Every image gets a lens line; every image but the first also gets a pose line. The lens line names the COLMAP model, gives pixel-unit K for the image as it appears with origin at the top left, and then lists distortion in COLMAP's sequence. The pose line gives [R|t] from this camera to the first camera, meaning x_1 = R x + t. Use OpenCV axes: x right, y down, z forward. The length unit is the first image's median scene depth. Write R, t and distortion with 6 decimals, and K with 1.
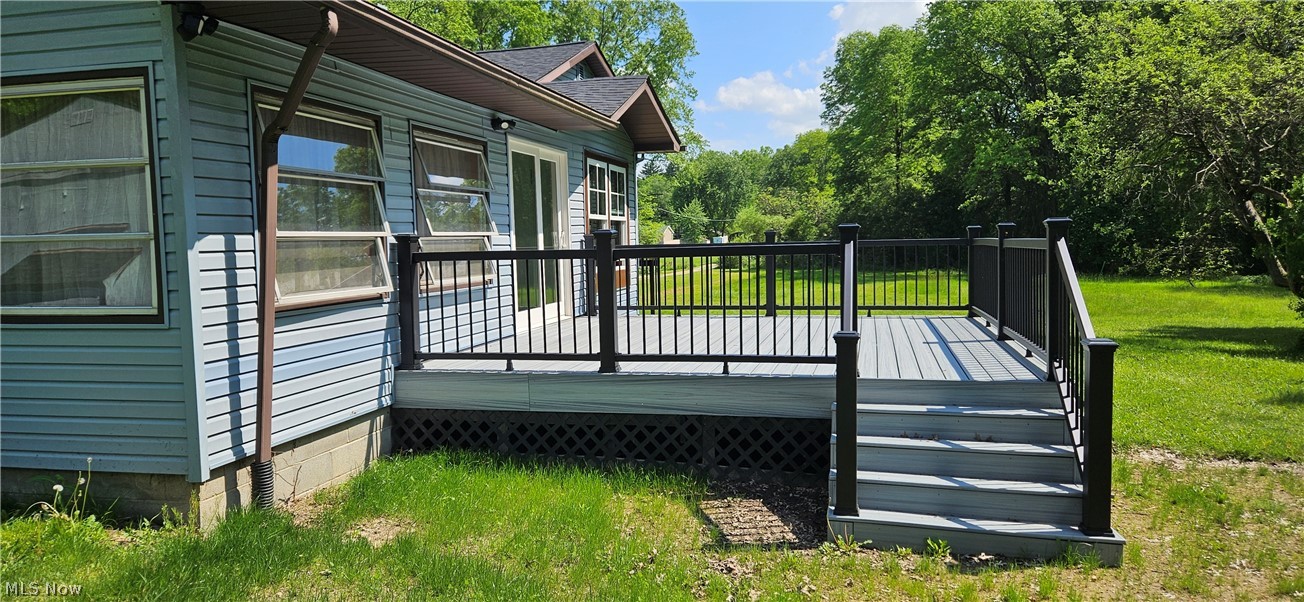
lens RADIAL K [[855.2, 0, 634.3], [0, 855.2, 300.1], [0, 0, 1]] dist [0.001543, -0.001314]
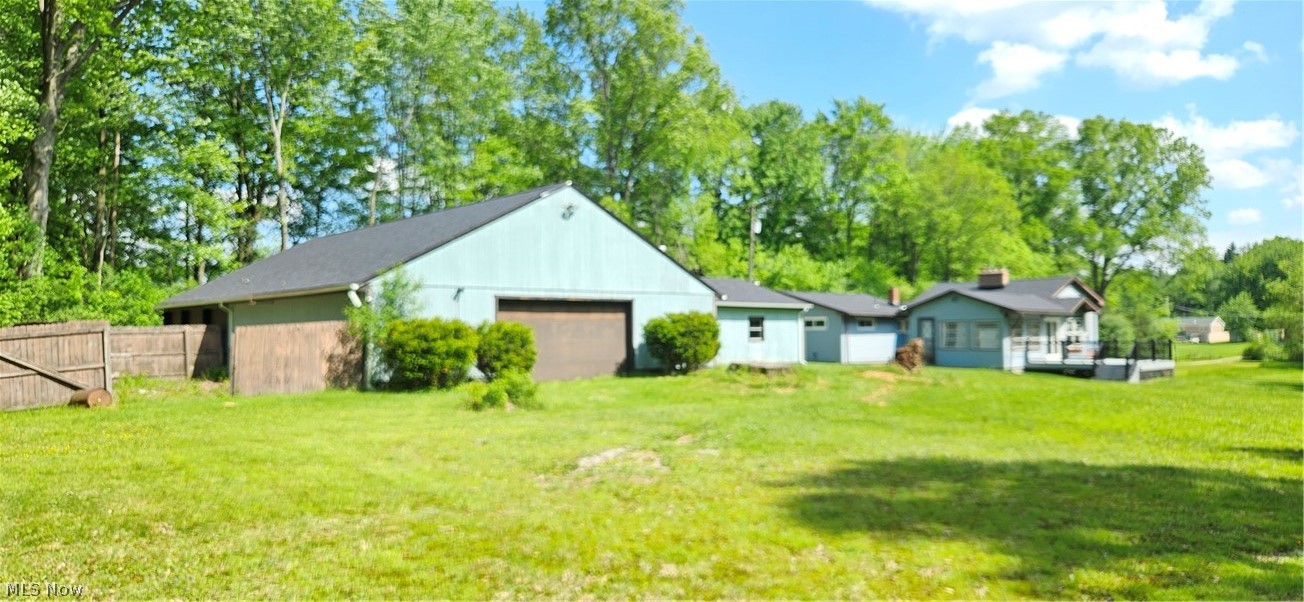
lens RADIAL K [[849.4, 0, 651.3], [0, 849.4, 294.0], [0, 0, 1]] dist [0.063788, -0.073349]
pose [[0.842318, -0.003584, -0.538969, 0.558449], [-0.053211, 0.994540, -0.089773, 0.210984], [0.536348, 0.104296, 0.837528, -4.011243]]
